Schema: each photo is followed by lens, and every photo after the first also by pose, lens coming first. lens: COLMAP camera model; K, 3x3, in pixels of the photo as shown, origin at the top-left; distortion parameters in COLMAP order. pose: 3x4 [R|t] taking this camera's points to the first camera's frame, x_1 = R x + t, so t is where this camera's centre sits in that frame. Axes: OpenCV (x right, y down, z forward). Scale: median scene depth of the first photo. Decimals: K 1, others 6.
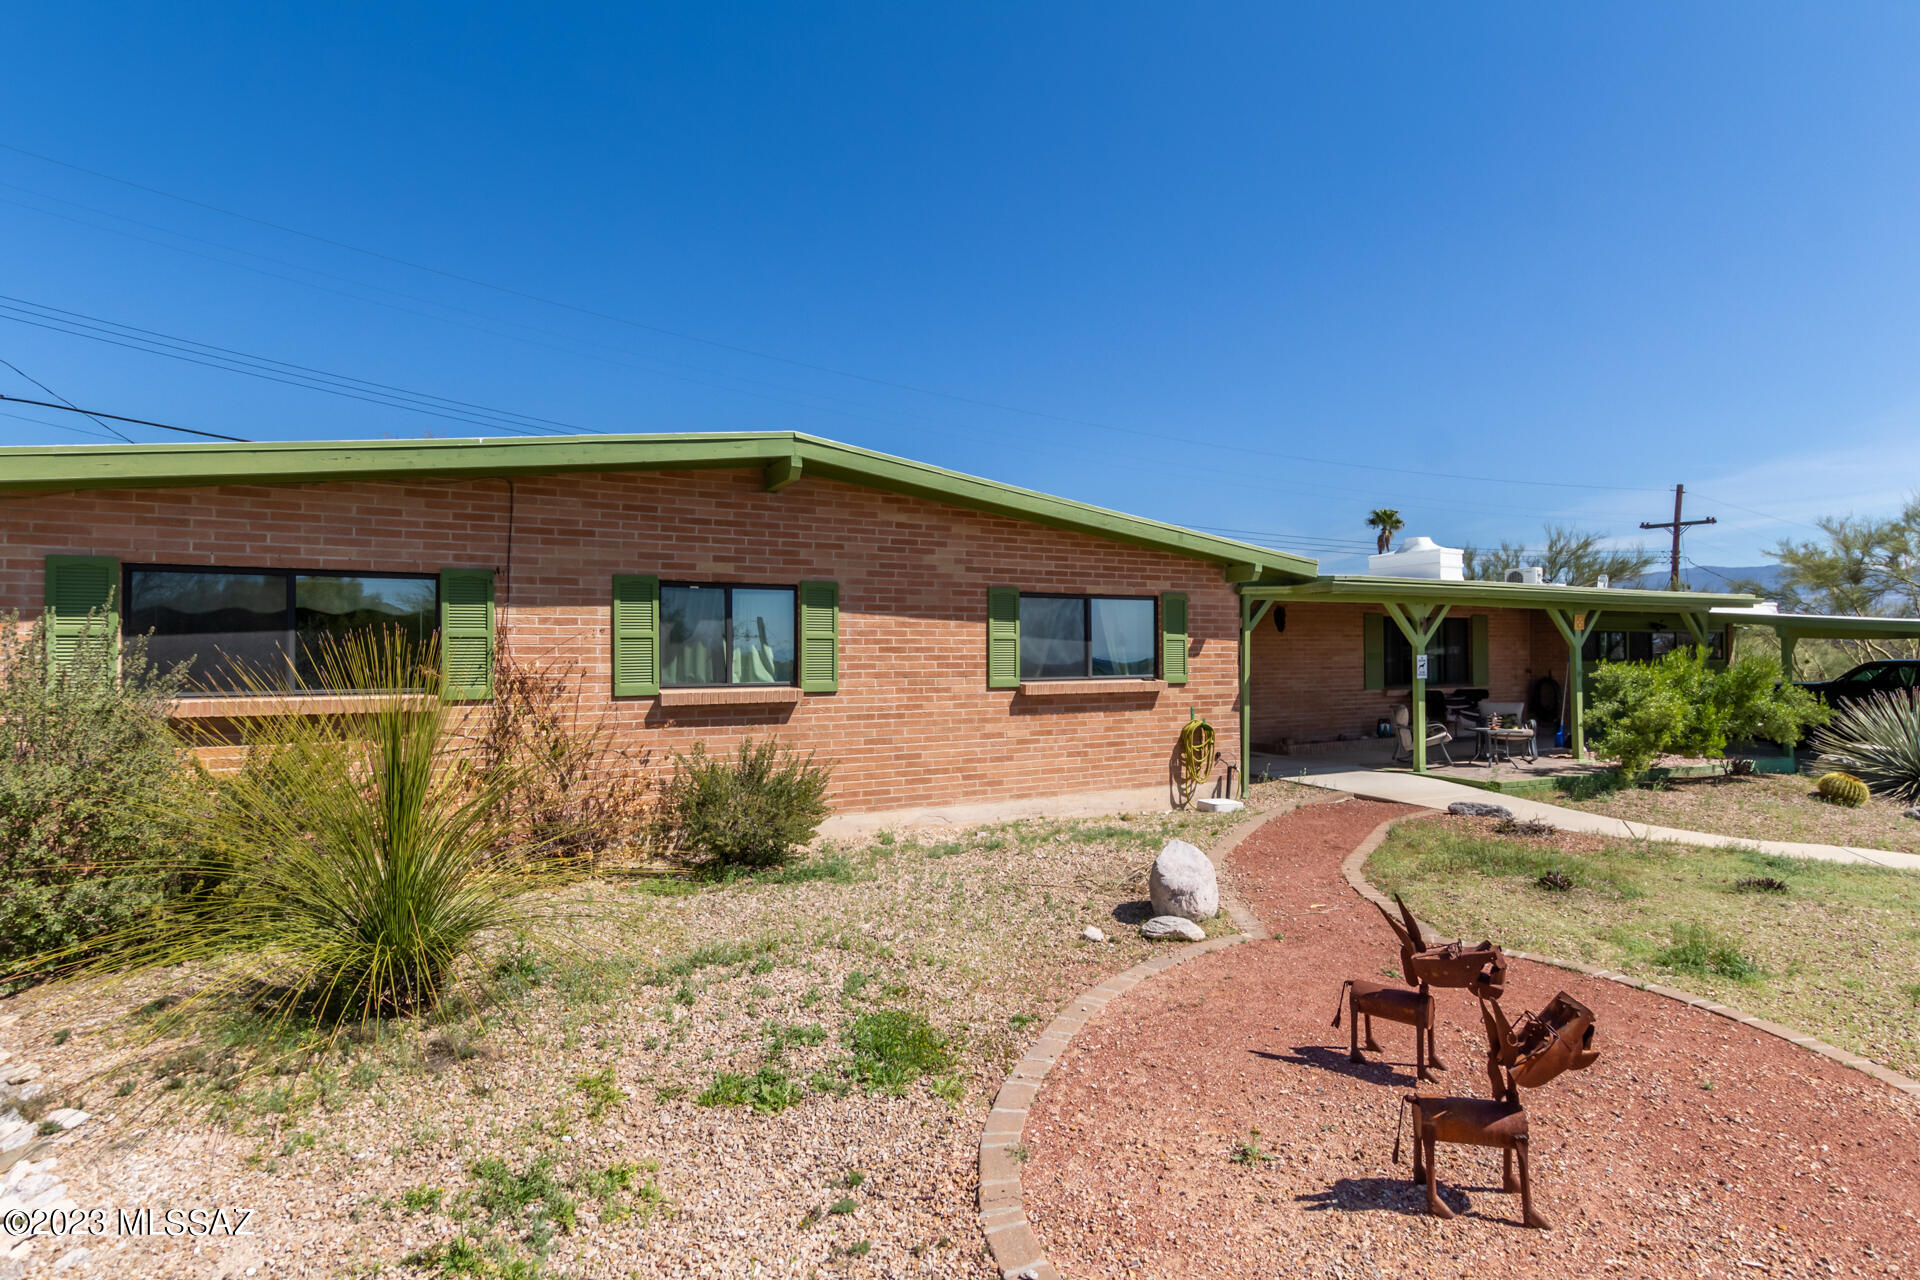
lens RADIAL K [[901.5, 0, 952.6], [0, 901.5, 644.6], [0, 0, 1]] dist [0.015309, -0.002134]
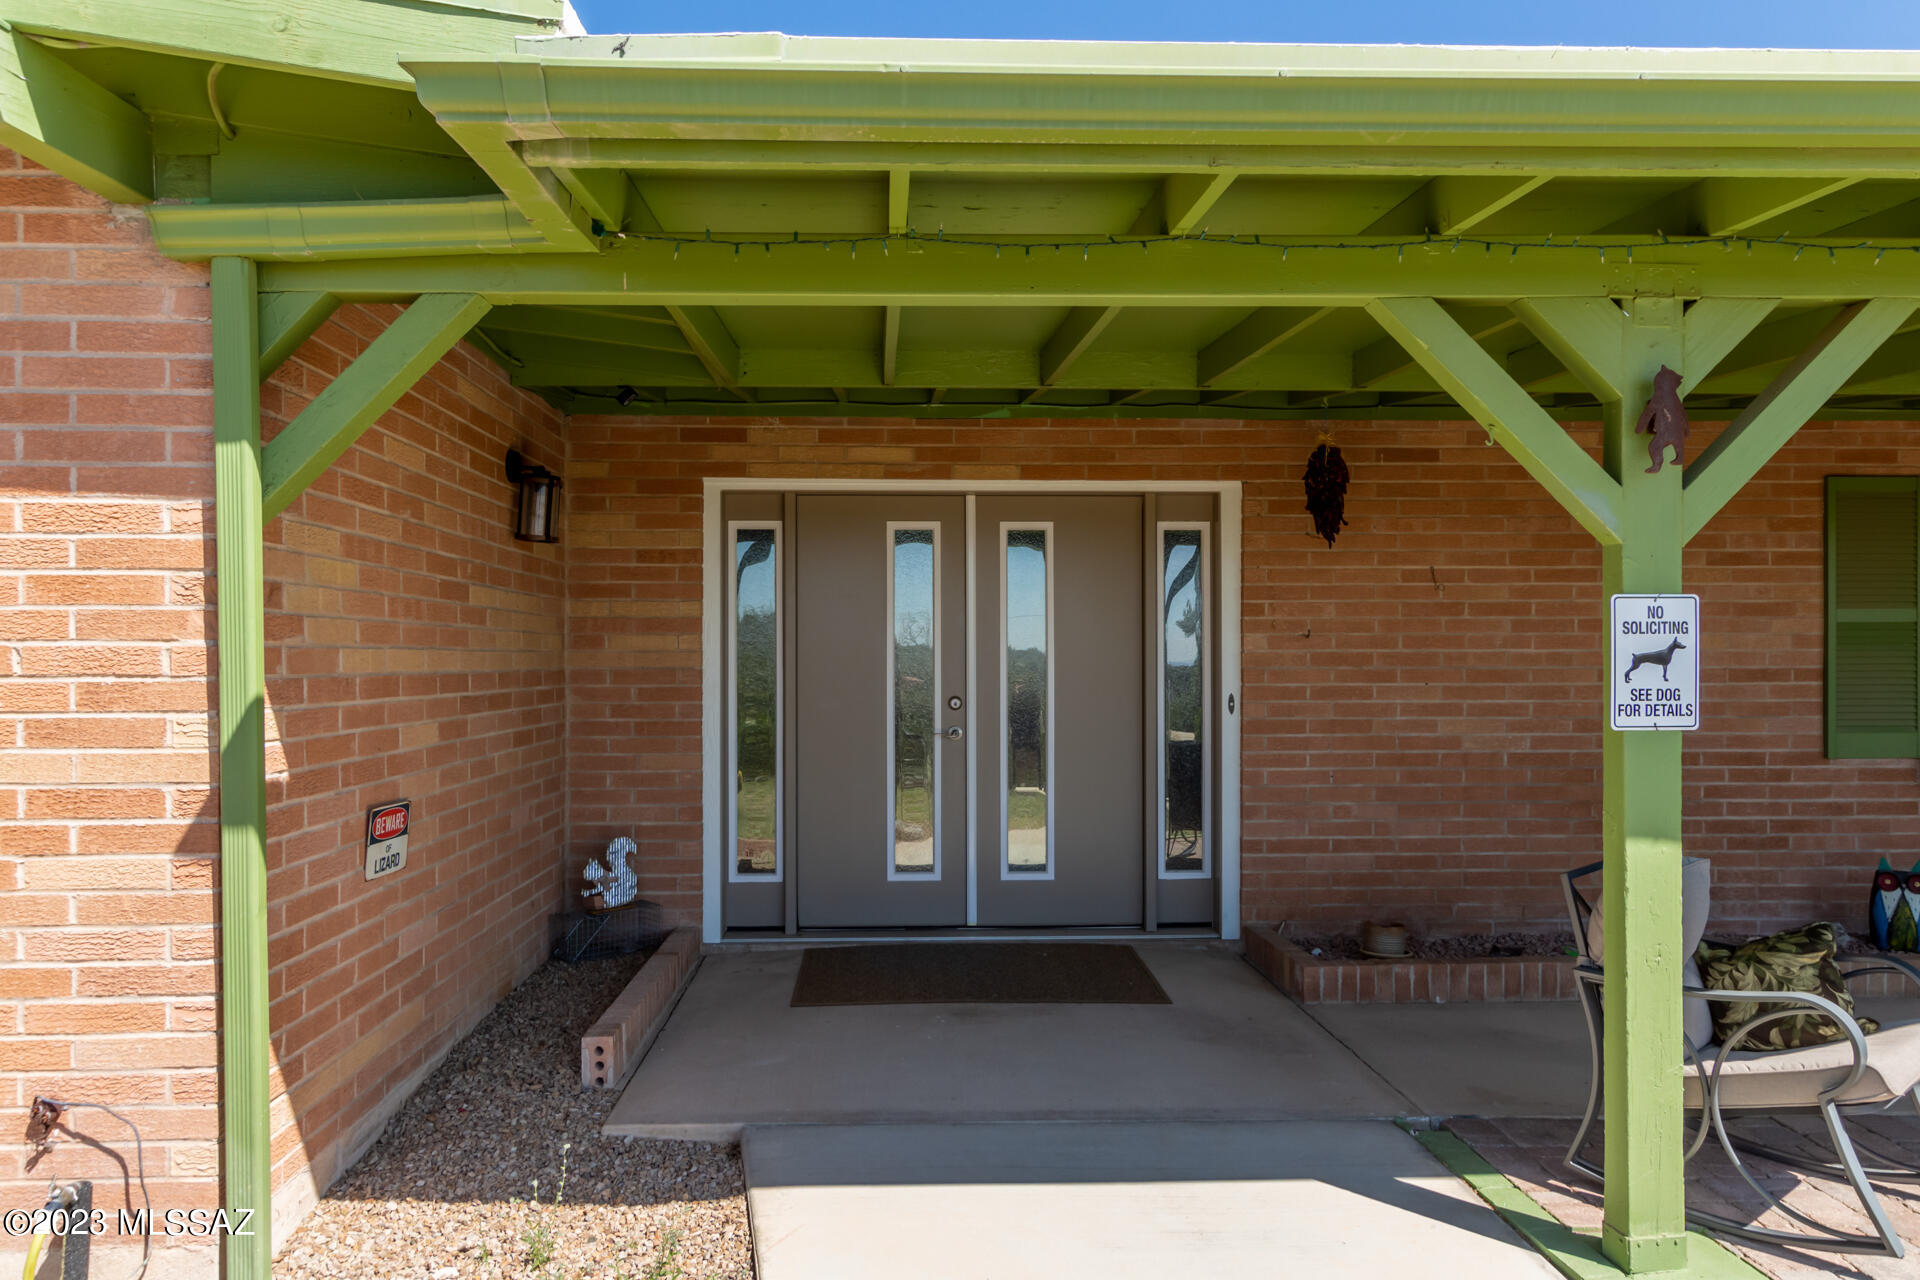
lens RADIAL K [[1223.0, 0, 964.5], [0, 1223.0, 658.8], [0, 0, 1]] dist [0.017069, 0.000704]
pose [[0.905892, 0.002713, -0.423501, 0.631153], [0.001668, 0.999949, 0.009974, 0.026825], [0.423507, -0.009741, 0.905841, 0.923934]]
